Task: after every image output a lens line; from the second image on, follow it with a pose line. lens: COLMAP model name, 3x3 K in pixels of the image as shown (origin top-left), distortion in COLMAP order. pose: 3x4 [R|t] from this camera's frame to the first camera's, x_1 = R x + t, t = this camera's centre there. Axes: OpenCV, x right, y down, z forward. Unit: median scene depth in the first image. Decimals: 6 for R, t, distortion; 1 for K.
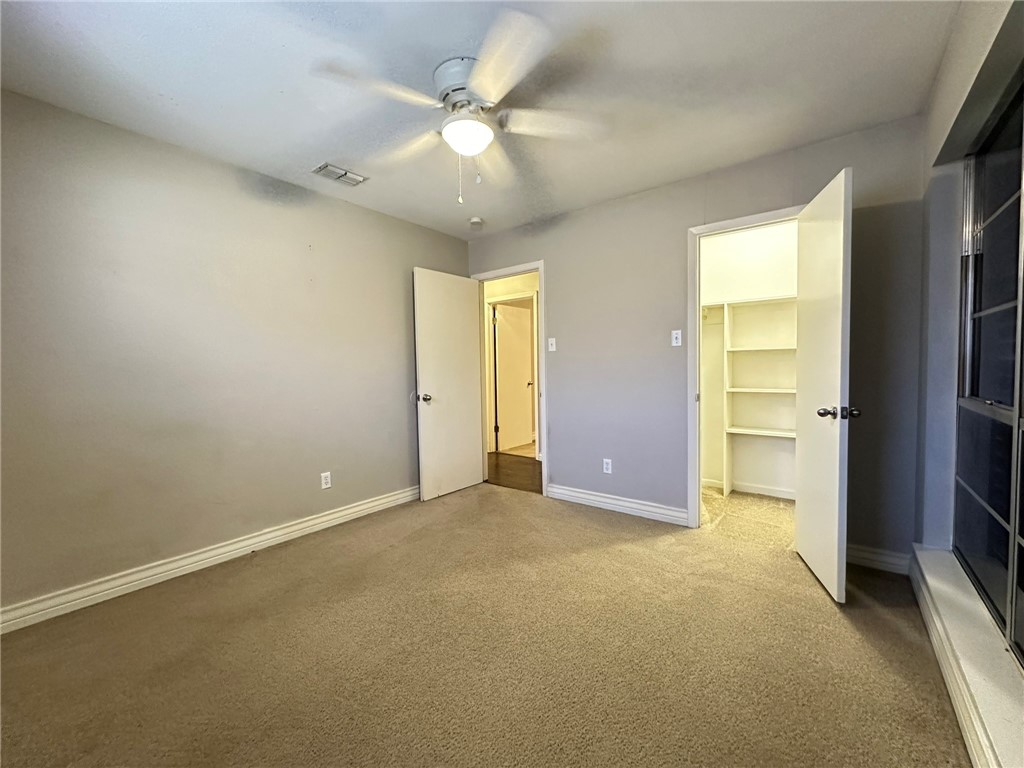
lens RADIAL K [[408.4, 0, 511.1], [0, 408.4, 382.8], [0, 0, 1]] dist [-0.001547, 0.000246]
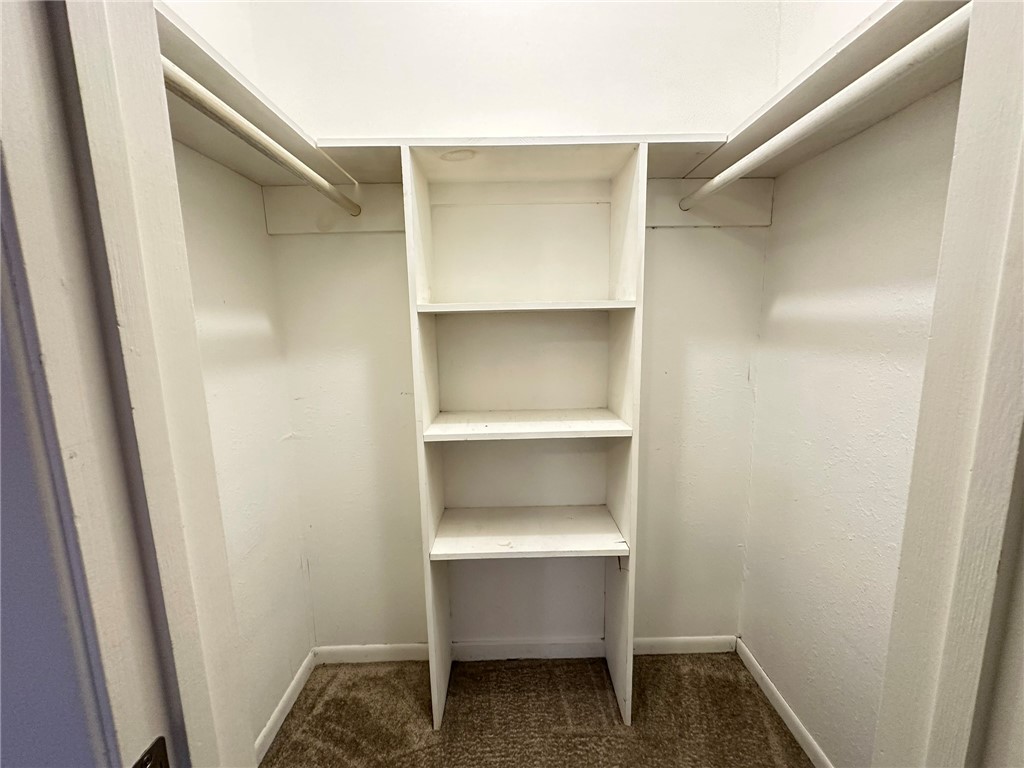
lens RADIAL K [[408.4, 0, 511.1], [0, 408.4, 382.8], [0, 0, 1]] dist [-0.001547, 0.000246]
pose [[0.773401, -0.092429, 0.627142, 0.384306], [0.029353, 0.993474, 0.110220, -0.055870], [-0.633237, -0.066835, 0.771067, 0.713749]]
